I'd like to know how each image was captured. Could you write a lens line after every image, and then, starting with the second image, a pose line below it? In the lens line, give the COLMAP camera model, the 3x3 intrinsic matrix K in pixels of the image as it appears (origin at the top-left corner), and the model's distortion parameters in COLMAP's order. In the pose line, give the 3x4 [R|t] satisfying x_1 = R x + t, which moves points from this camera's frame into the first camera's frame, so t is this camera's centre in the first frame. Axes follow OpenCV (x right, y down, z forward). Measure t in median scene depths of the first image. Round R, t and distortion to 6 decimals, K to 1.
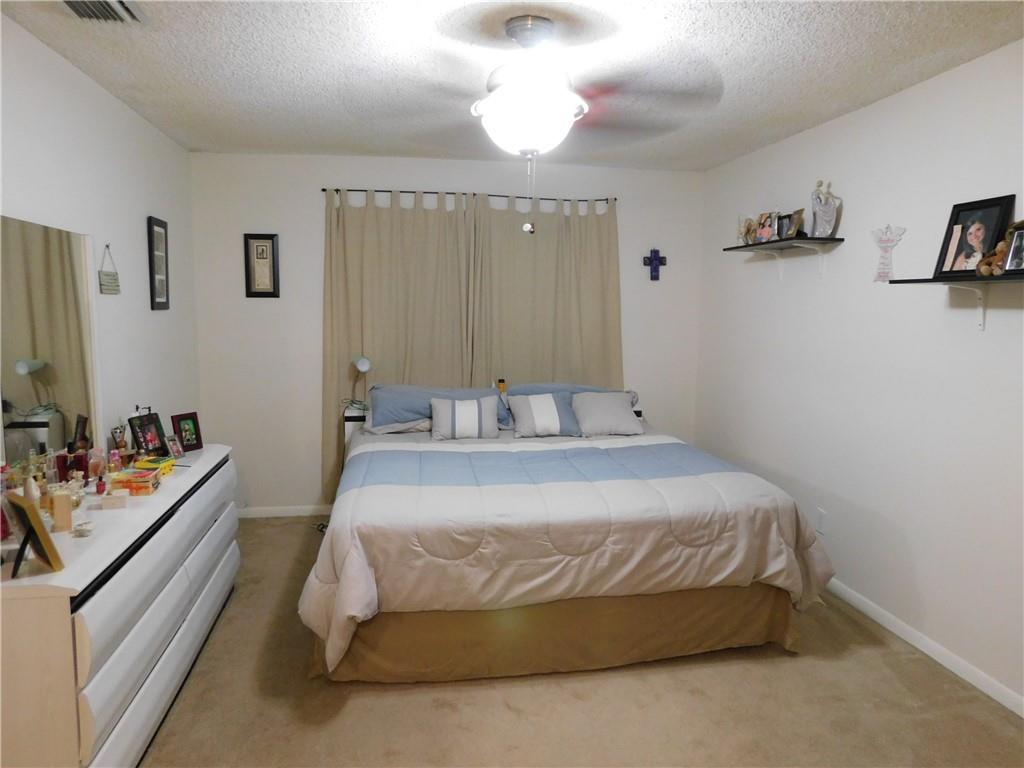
lens RADIAL K [[673.4, 0, 512.0], [0, 673.4, 384.0], [0, 0, 1]] dist [-0.073246, 0.058347]
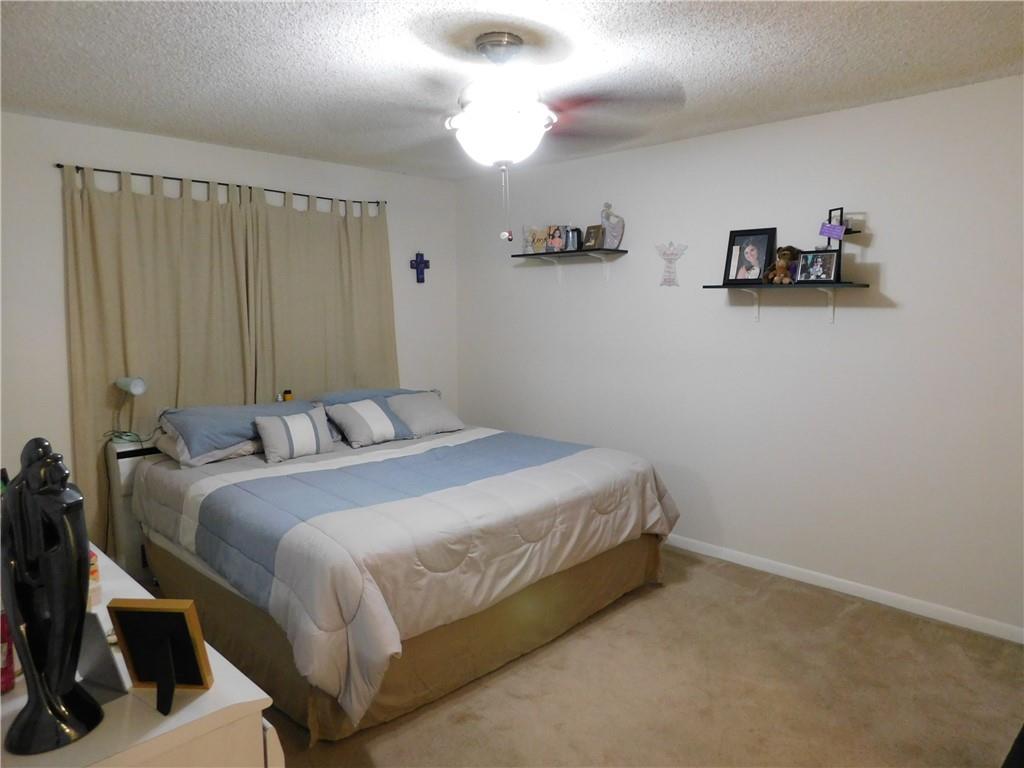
lens RADIAL K [[673.4, 0, 512.0], [0, 673.4, 384.0], [0, 0, 1]] dist [-0.073246, 0.058347]
pose [[0.813503, -0.081729, 0.575790, -0.518442], [0.080792, 0.996358, 0.027279, -0.027898], [-0.575922, 0.024328, 0.817143, 0.129807]]
